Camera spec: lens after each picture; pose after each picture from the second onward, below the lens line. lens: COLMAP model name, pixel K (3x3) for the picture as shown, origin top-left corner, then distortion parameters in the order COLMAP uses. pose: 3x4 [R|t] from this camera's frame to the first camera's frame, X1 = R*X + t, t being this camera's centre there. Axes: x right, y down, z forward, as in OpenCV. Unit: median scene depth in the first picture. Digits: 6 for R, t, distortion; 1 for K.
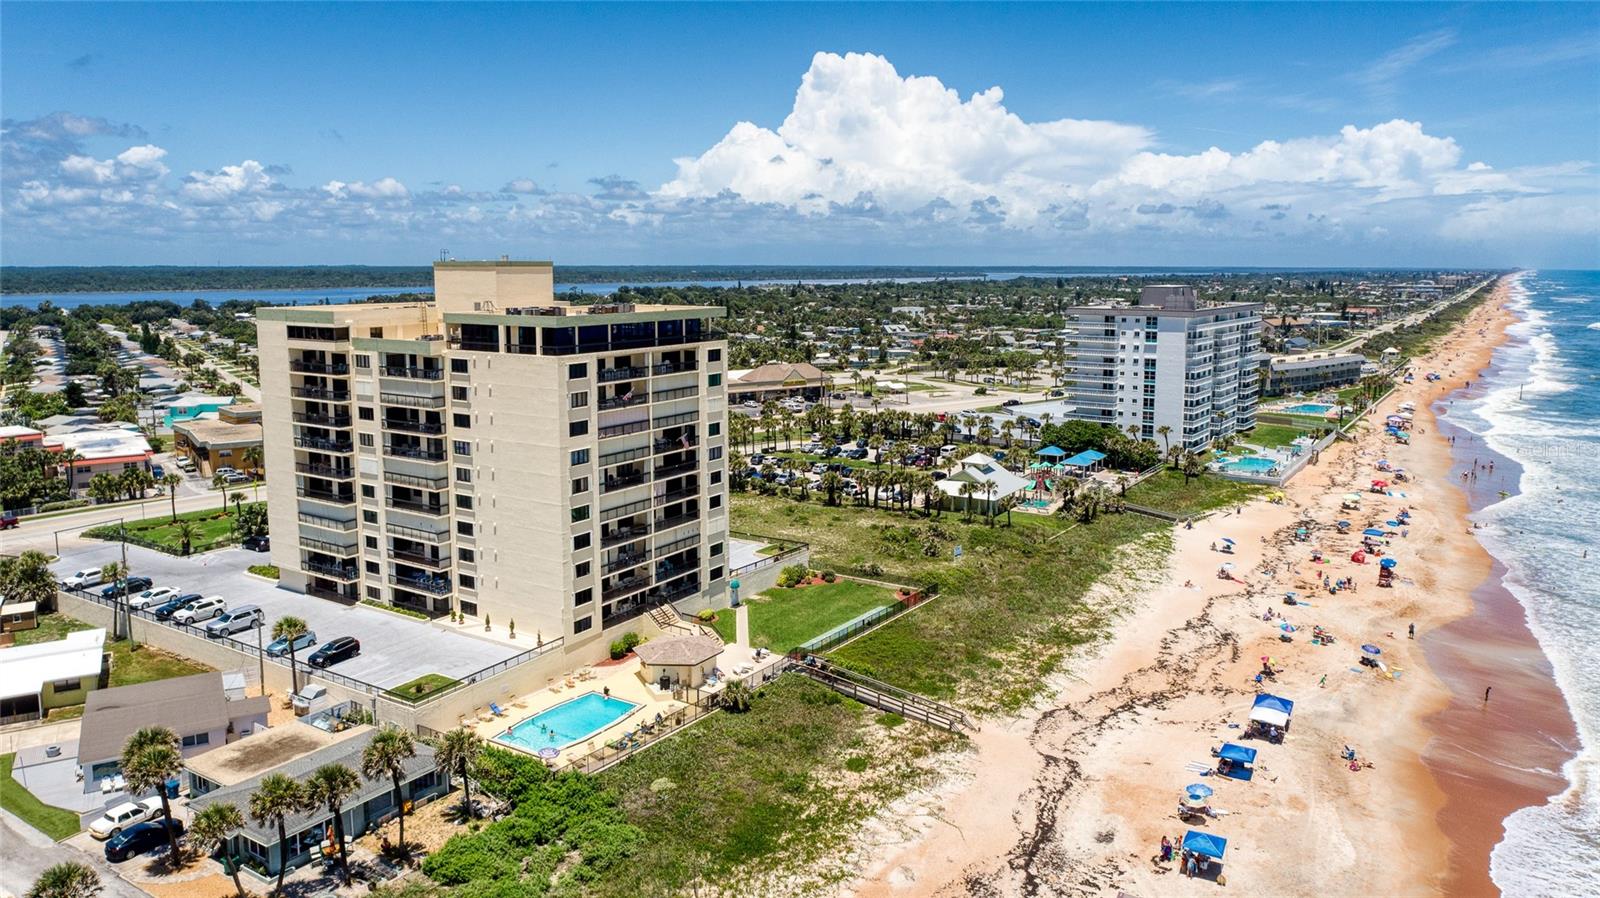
lens RADIAL K [[1087.4, 0, 798.4], [0, 1087.4, 401.8], [0, 0, 1]] dist [-0.003482, -0.000471]
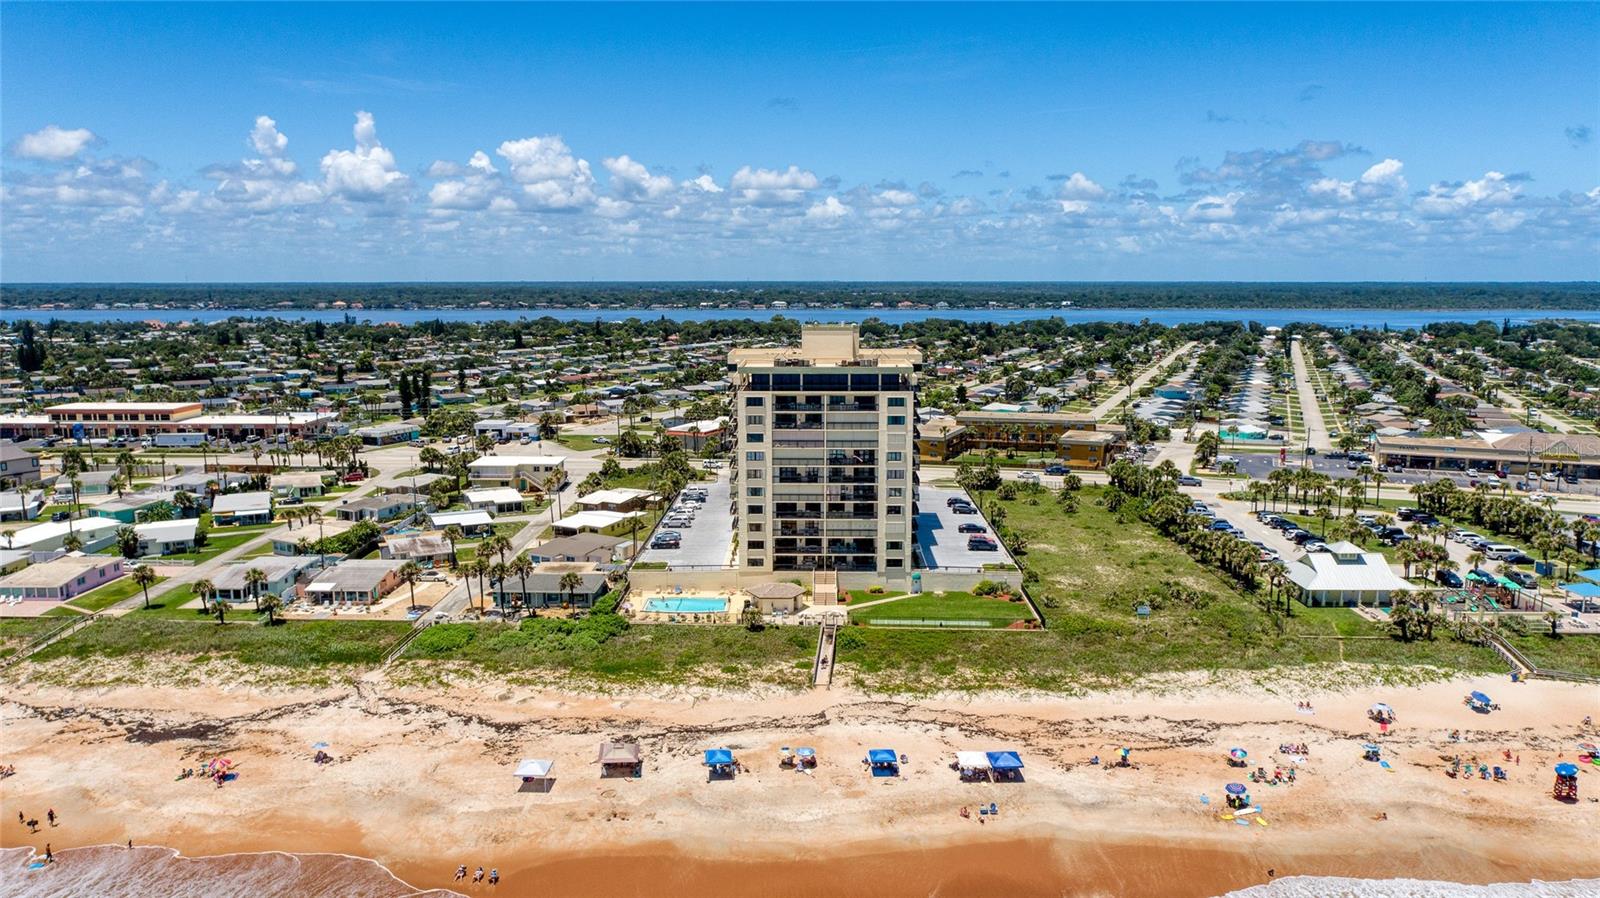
lens RADIAL K [[1090.4, 0, 800.0], [0, 1090.4, 449.0], [0, 0, 1]] dist [-0.002279, -0.001428]
pose [[0.524050, 0.129792, -0.841739, 1.072855], [-0.105771, 0.990587, 0.086893, -0.095525], [0.845094, 0.043495, 0.532846, 0.192906]]
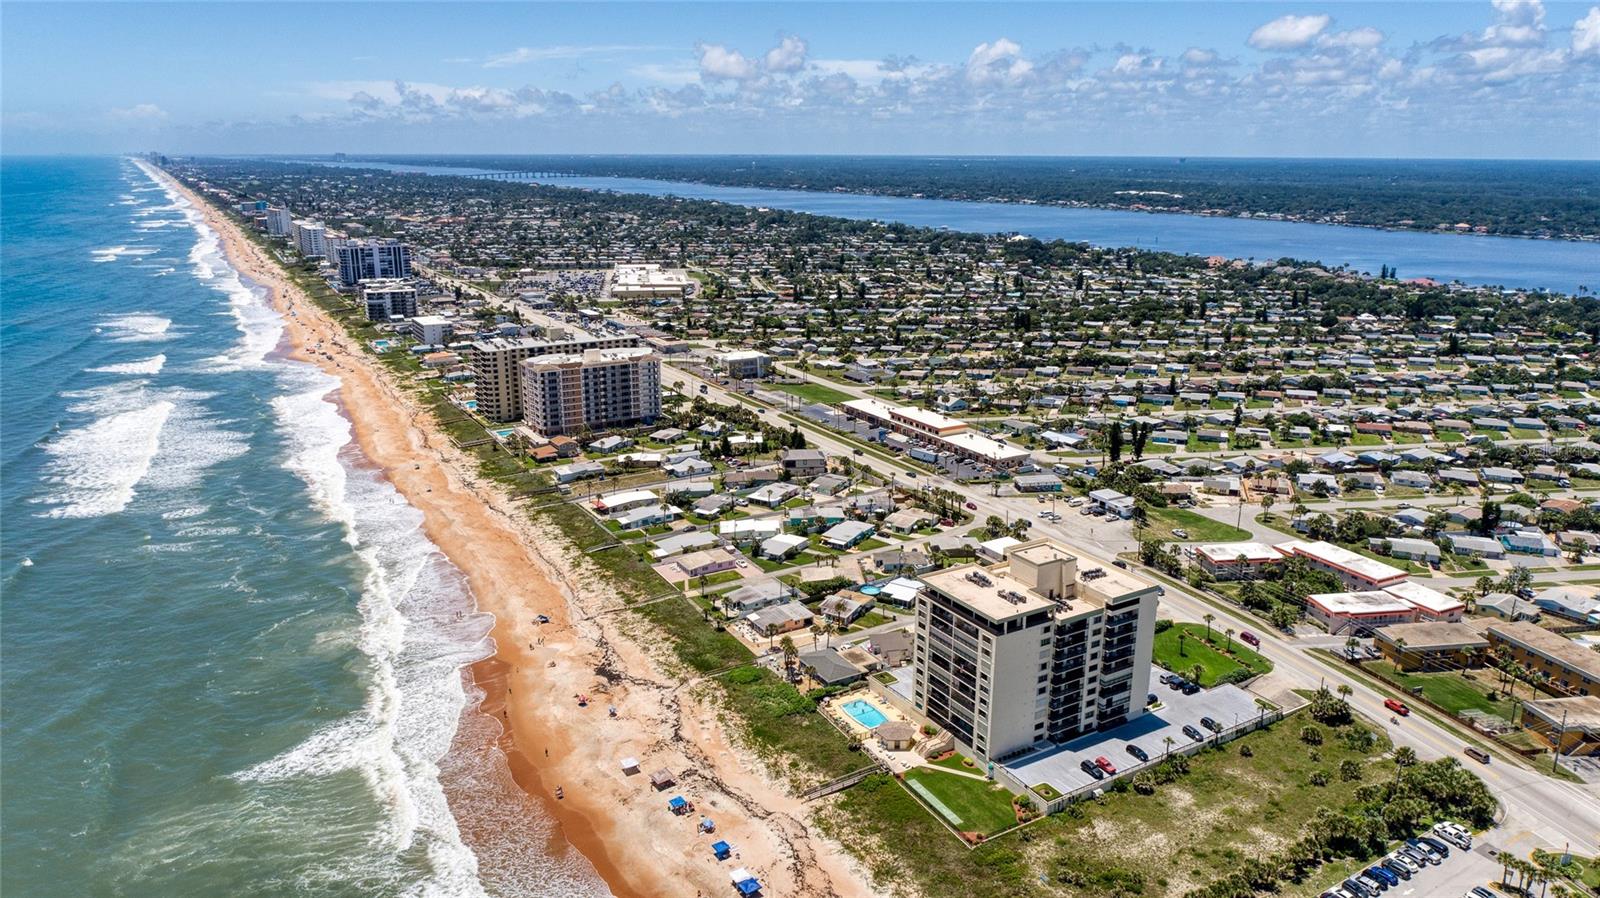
lens RADIAL K [[1090.4, 0, 800.0], [0, 1090.4, 449.0], [0, 0, 1]] dist [-0.002279, -0.001428]
pose [[-0.443727, 0.238078, -0.863959, 1.643124], [-0.117303, 0.940341, 0.319373, -0.934709], [0.888451, 0.243060, -0.389328, 1.438640]]
